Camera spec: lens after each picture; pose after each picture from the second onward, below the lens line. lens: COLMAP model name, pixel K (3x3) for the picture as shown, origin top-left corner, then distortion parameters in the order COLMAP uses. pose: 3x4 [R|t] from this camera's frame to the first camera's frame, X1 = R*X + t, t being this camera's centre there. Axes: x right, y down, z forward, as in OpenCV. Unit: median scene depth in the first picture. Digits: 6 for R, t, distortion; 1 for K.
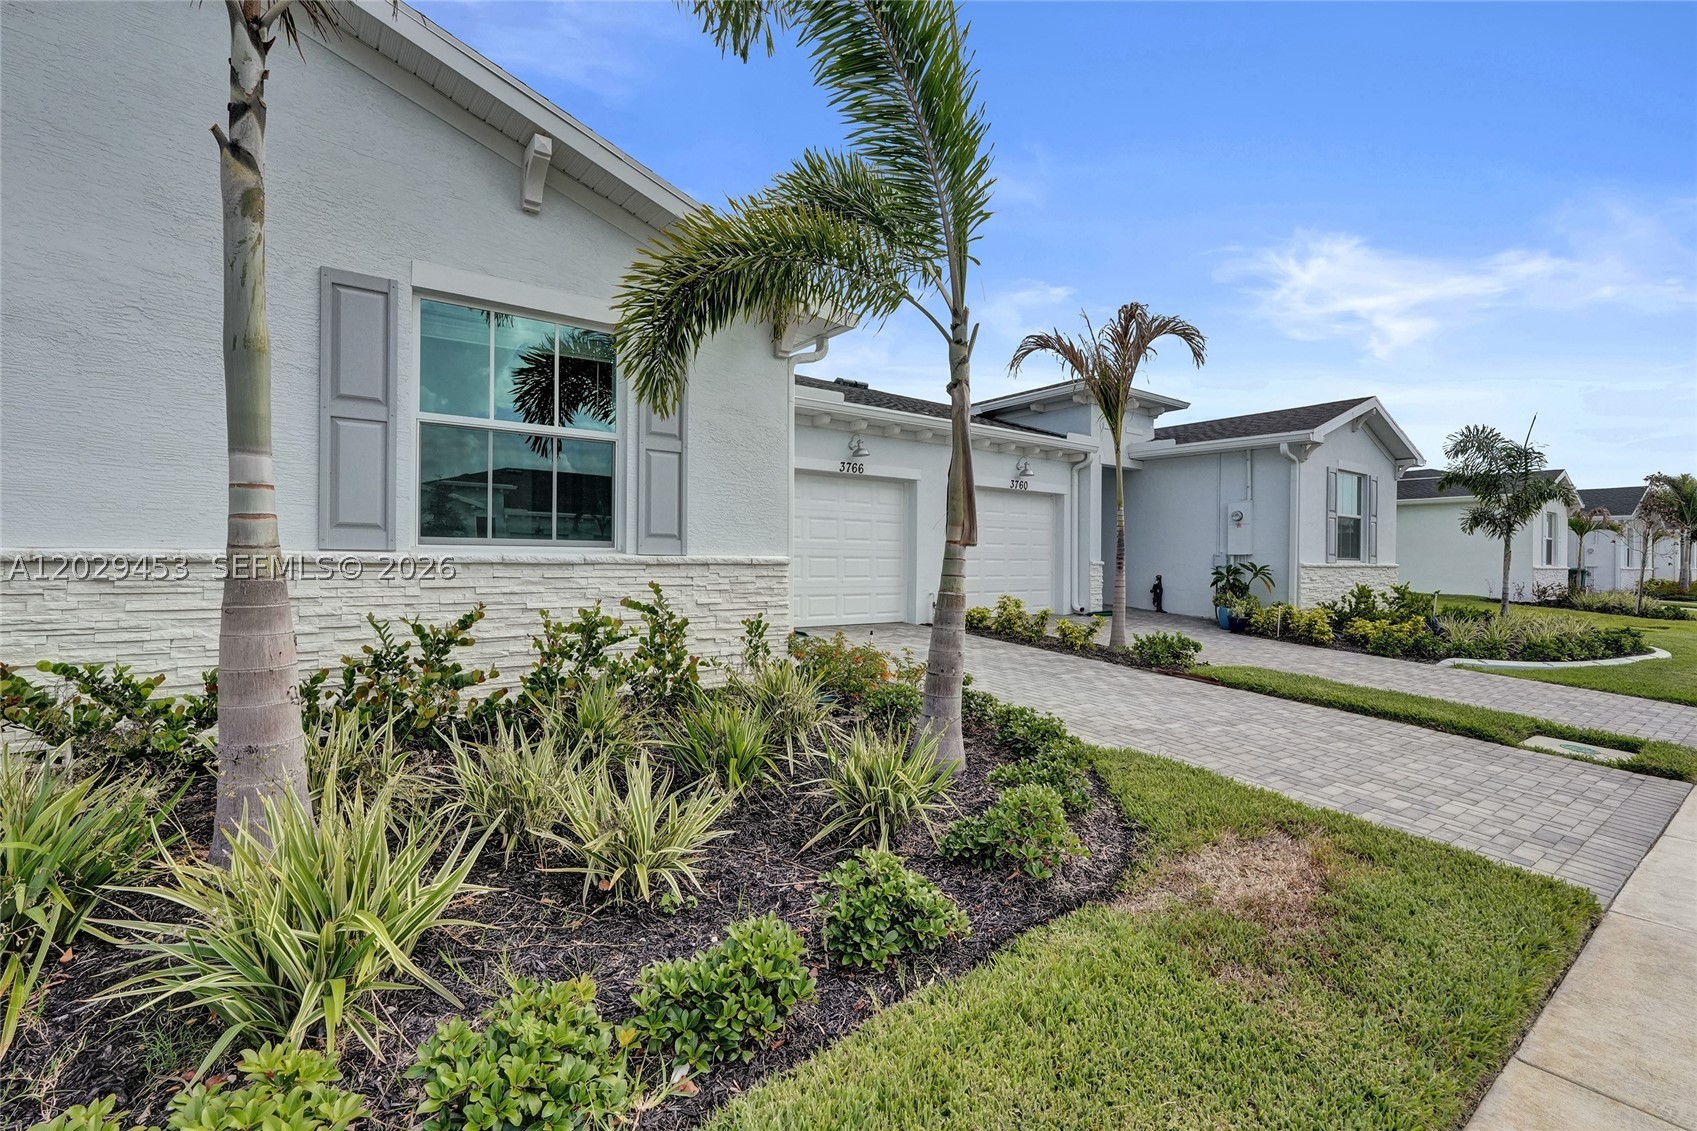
lens RADIAL K [[762.7, 0, 847.1], [0, 762.7, 561.8], [0, 0, 1]] dist [-0.009736, 0.002506]
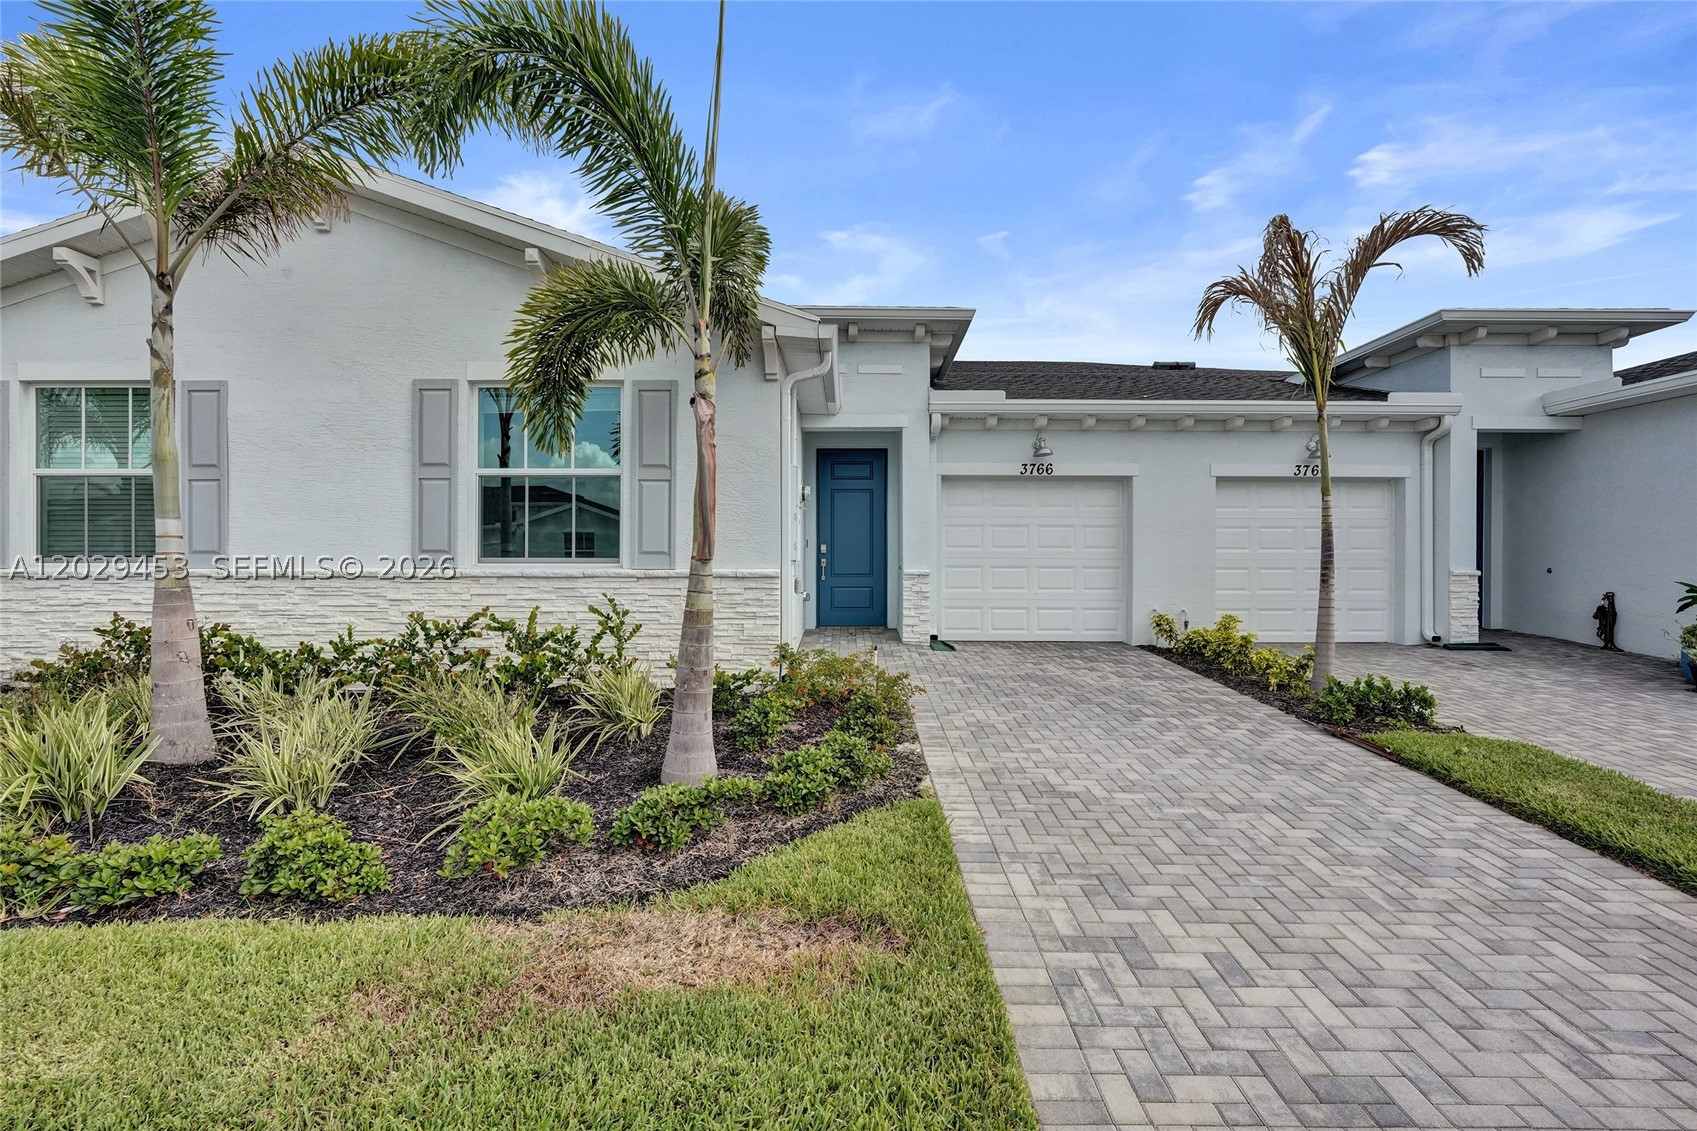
lens RADIAL K [[762.7, 0, 848.4], [0, 762.7, 566.4], [0, 0, 1]] dist [-0.009736, 0.002506]
pose [[0.793685, -0.005623, -0.608303, 0.651678], [0.003501, 0.999983, -0.004676, -0.006382], [0.608319, 0.001581, 0.793691, 0.236937]]
